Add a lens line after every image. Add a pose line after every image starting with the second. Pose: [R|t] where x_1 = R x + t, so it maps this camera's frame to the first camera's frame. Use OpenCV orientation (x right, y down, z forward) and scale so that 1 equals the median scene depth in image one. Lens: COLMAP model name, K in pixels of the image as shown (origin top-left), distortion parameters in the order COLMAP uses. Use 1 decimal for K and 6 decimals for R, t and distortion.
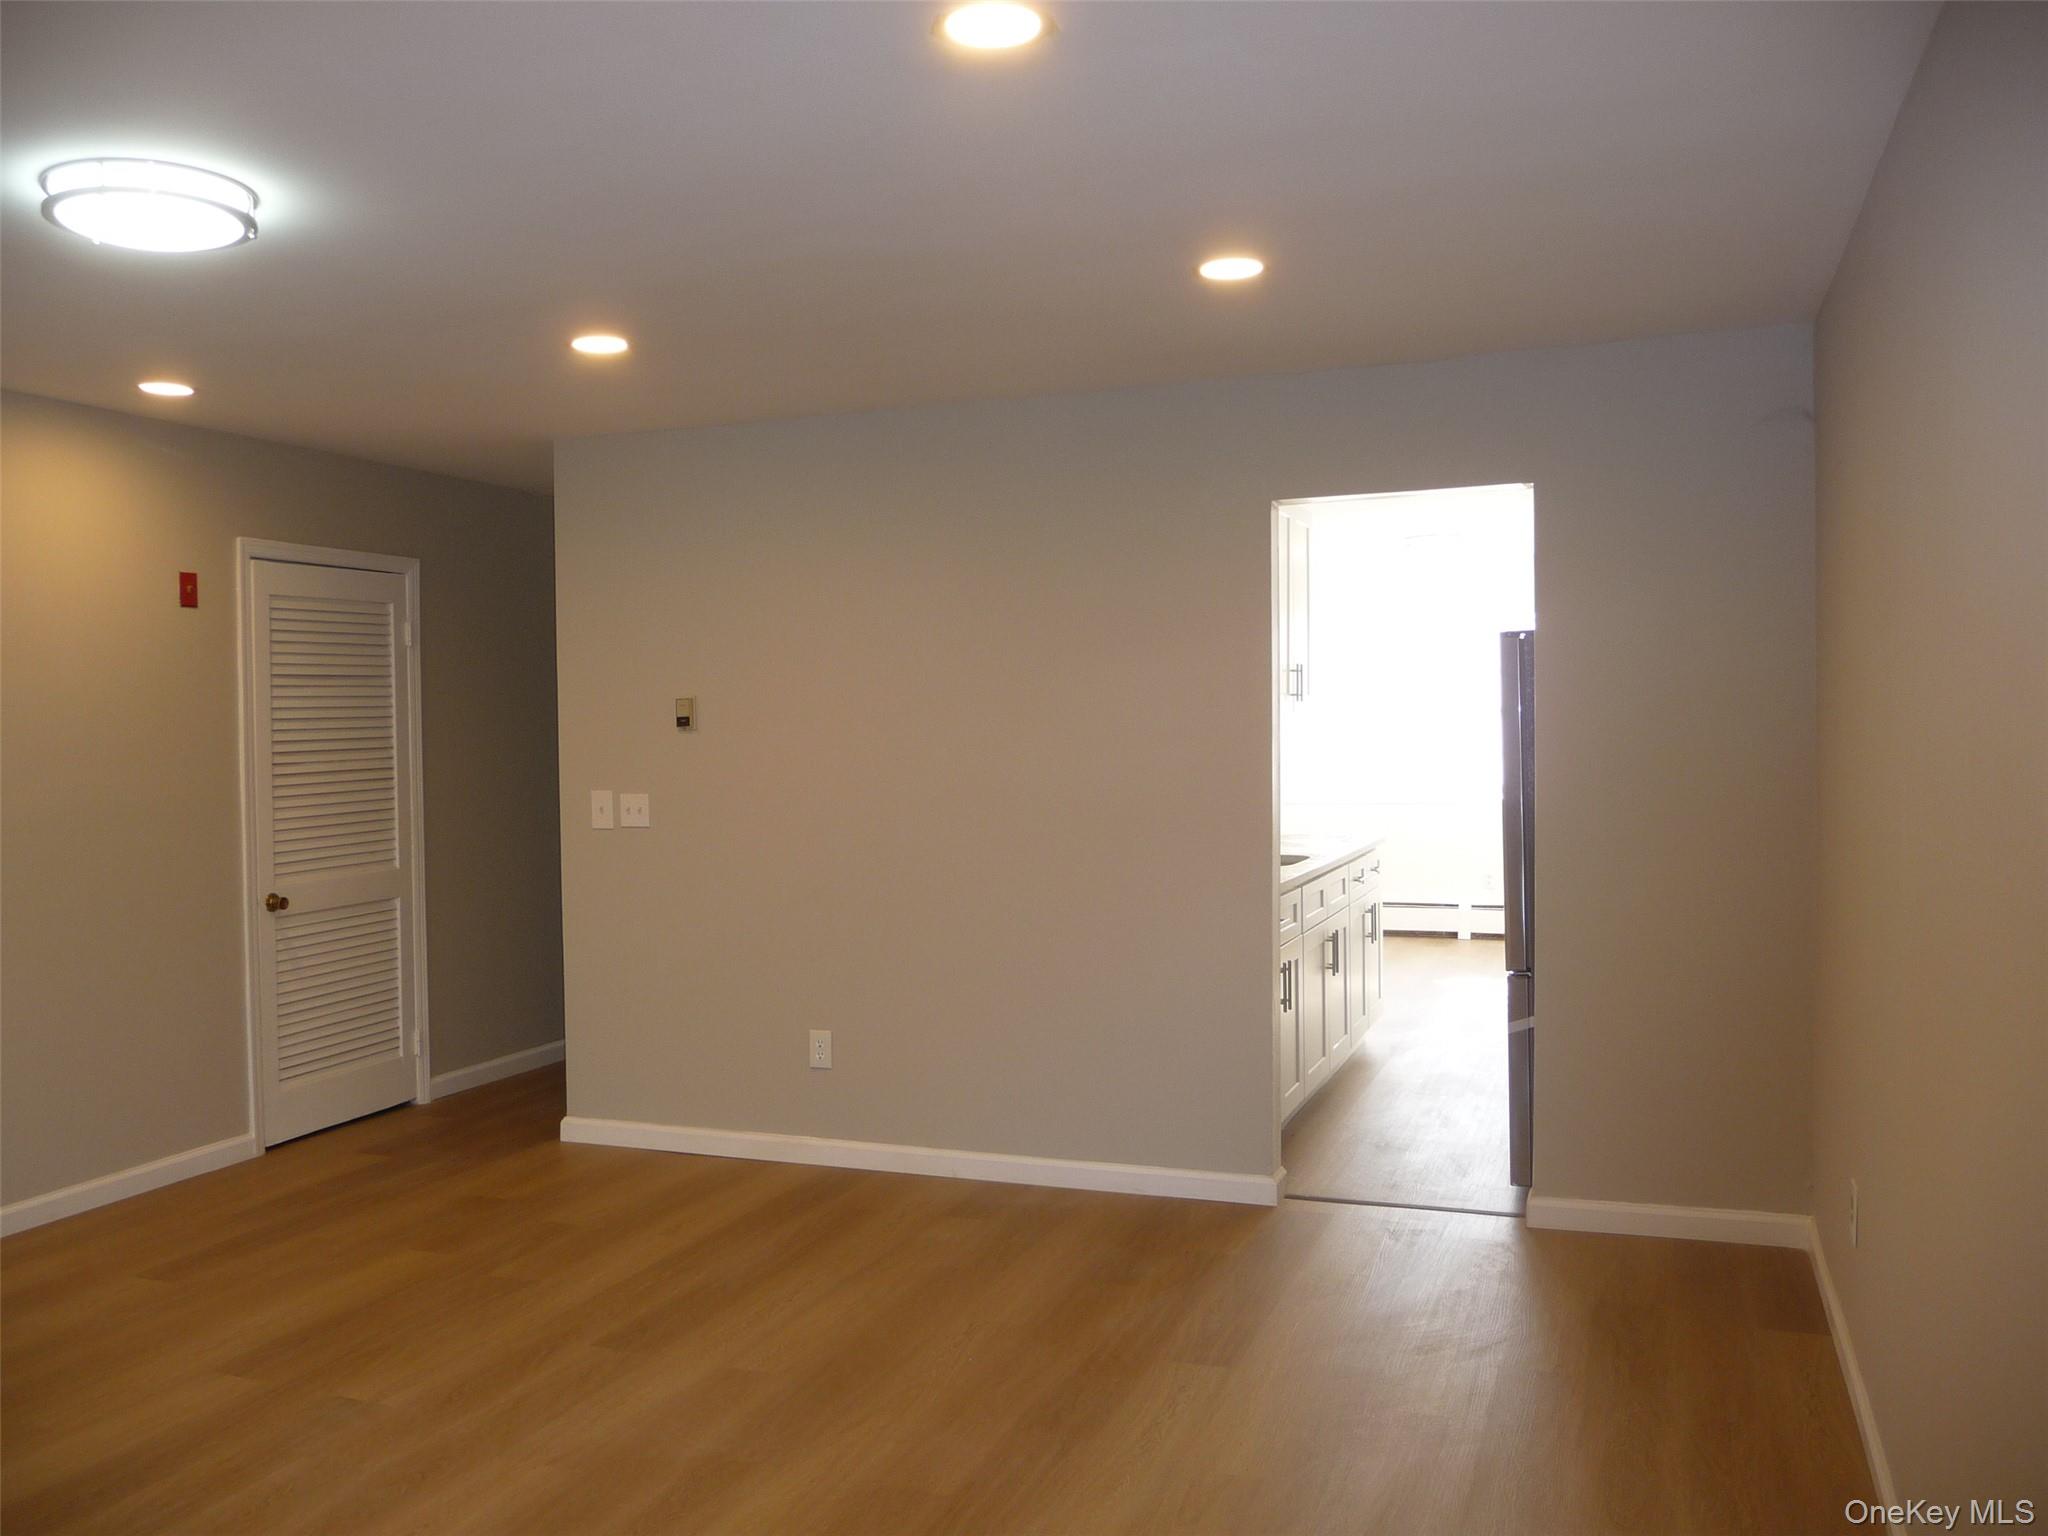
lens RADIAL K [[1653.2, 0, 1020.0], [0, 1653.2, 767.2], [0, 0, 1]] dist [-0.052376, 0.030258]
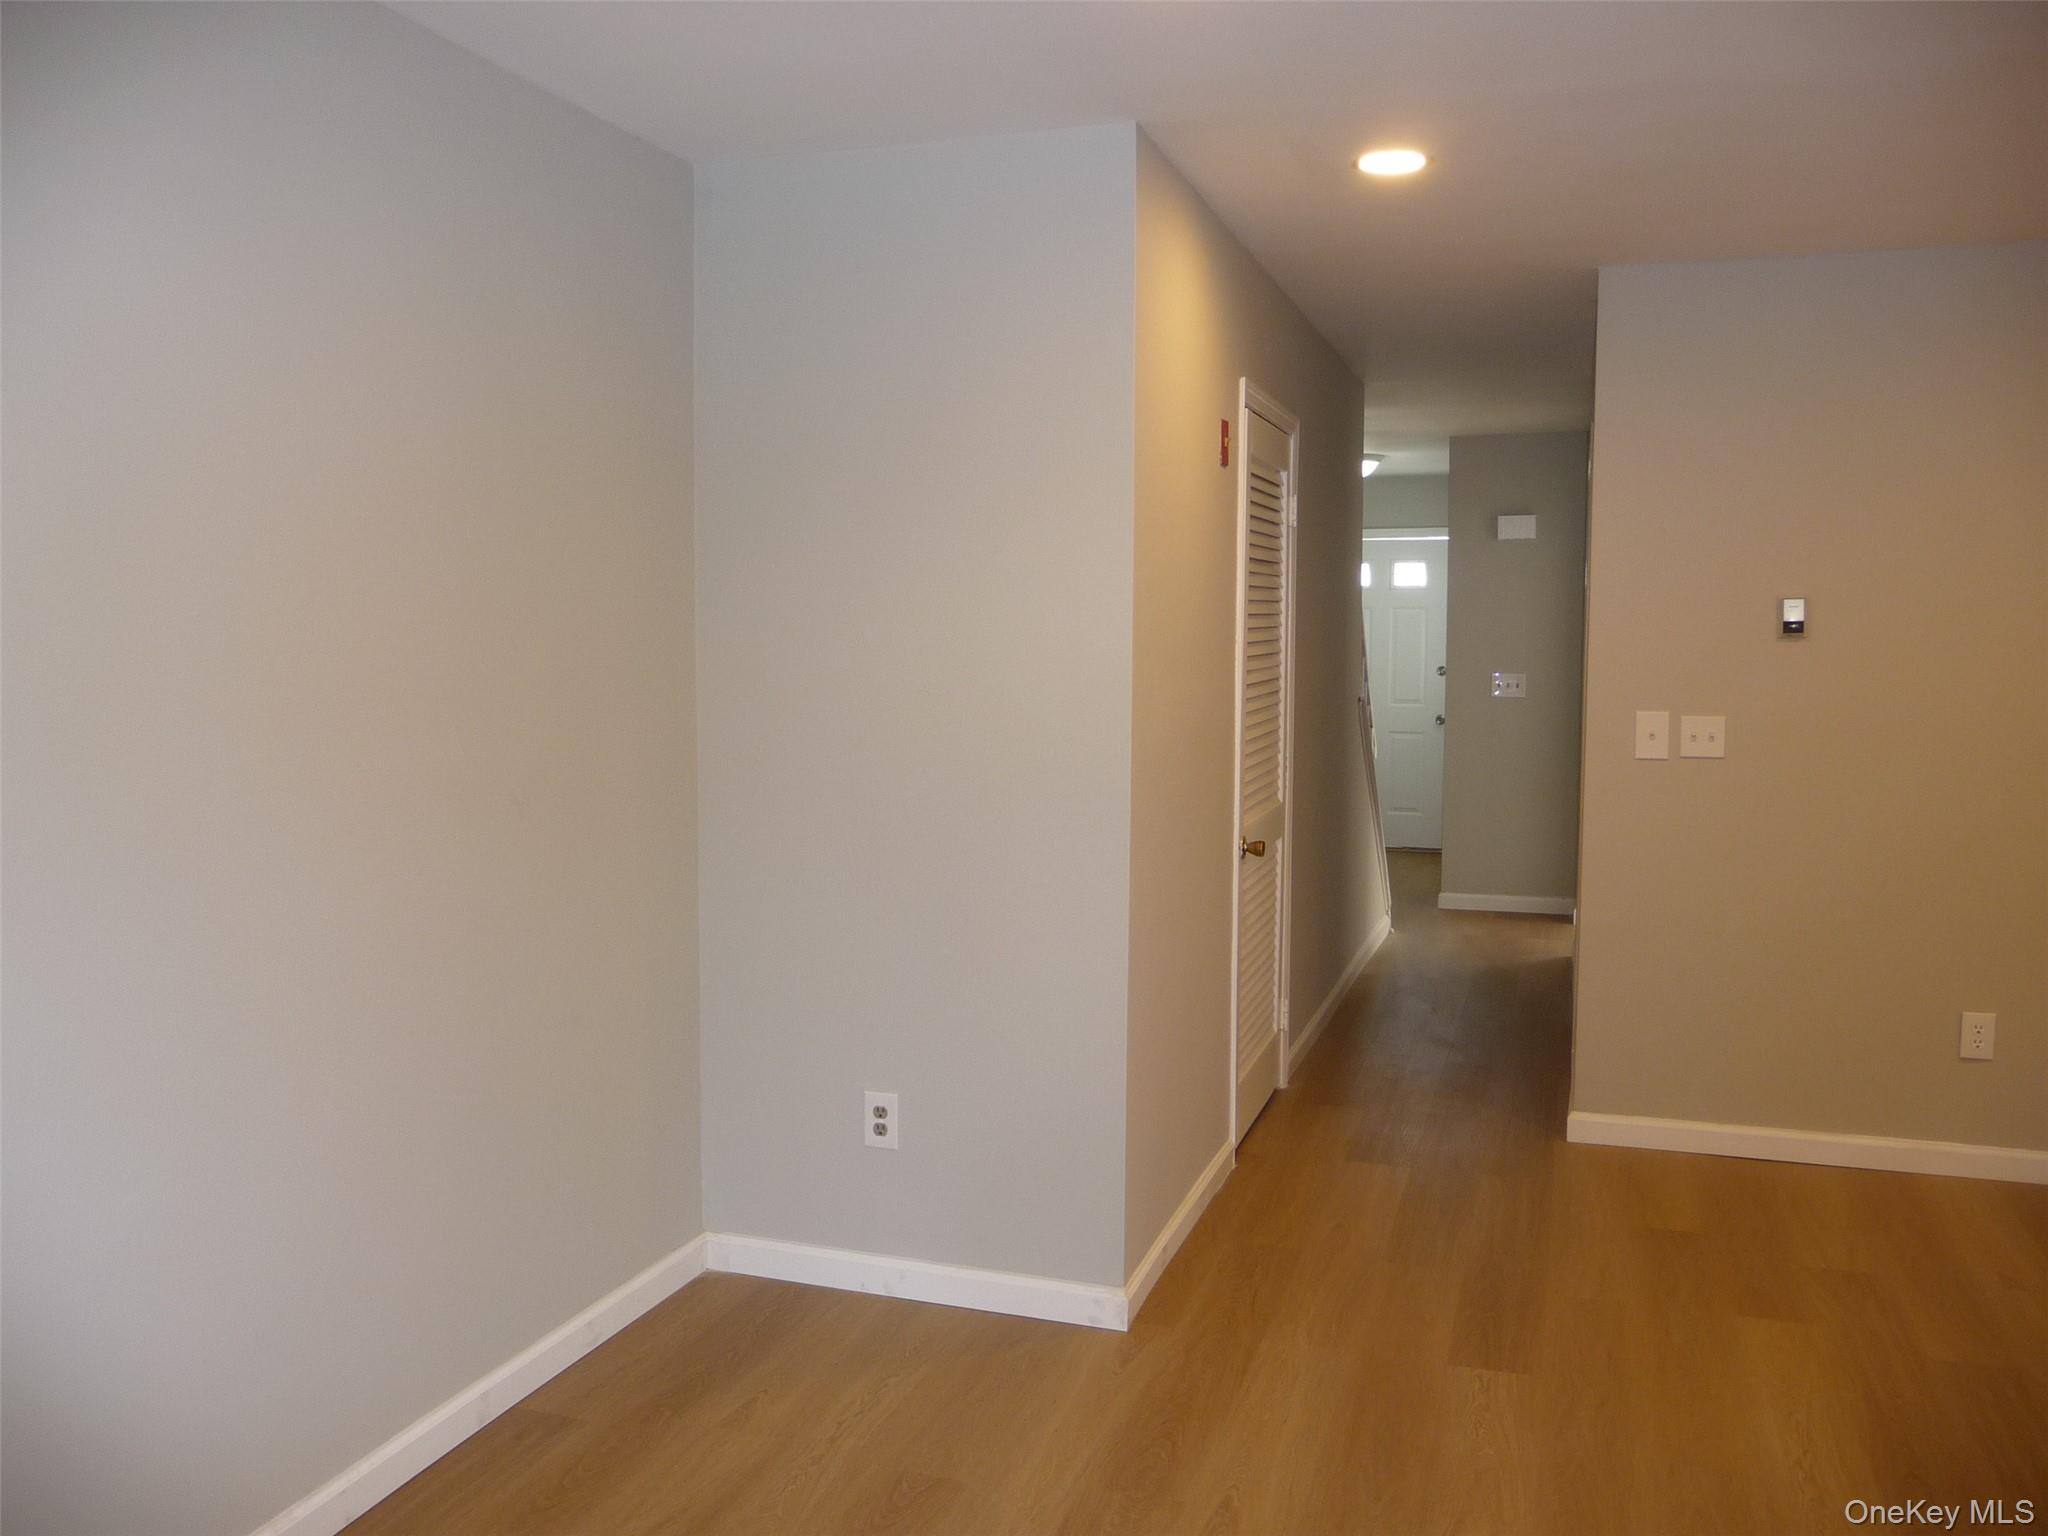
lens RADIAL K [[1653.2, 0, 1028.1], [0, 1653.2, 760.6], [0, 0, 1]] dist [-0.052376, 0.030258]
pose [[0.999924, 0.011859, 0.003493, -0.560260], [-0.012023, 0.998610, 0.051317, 0.000667], [-0.002879, -0.051355, 0.998676, 0.198818]]
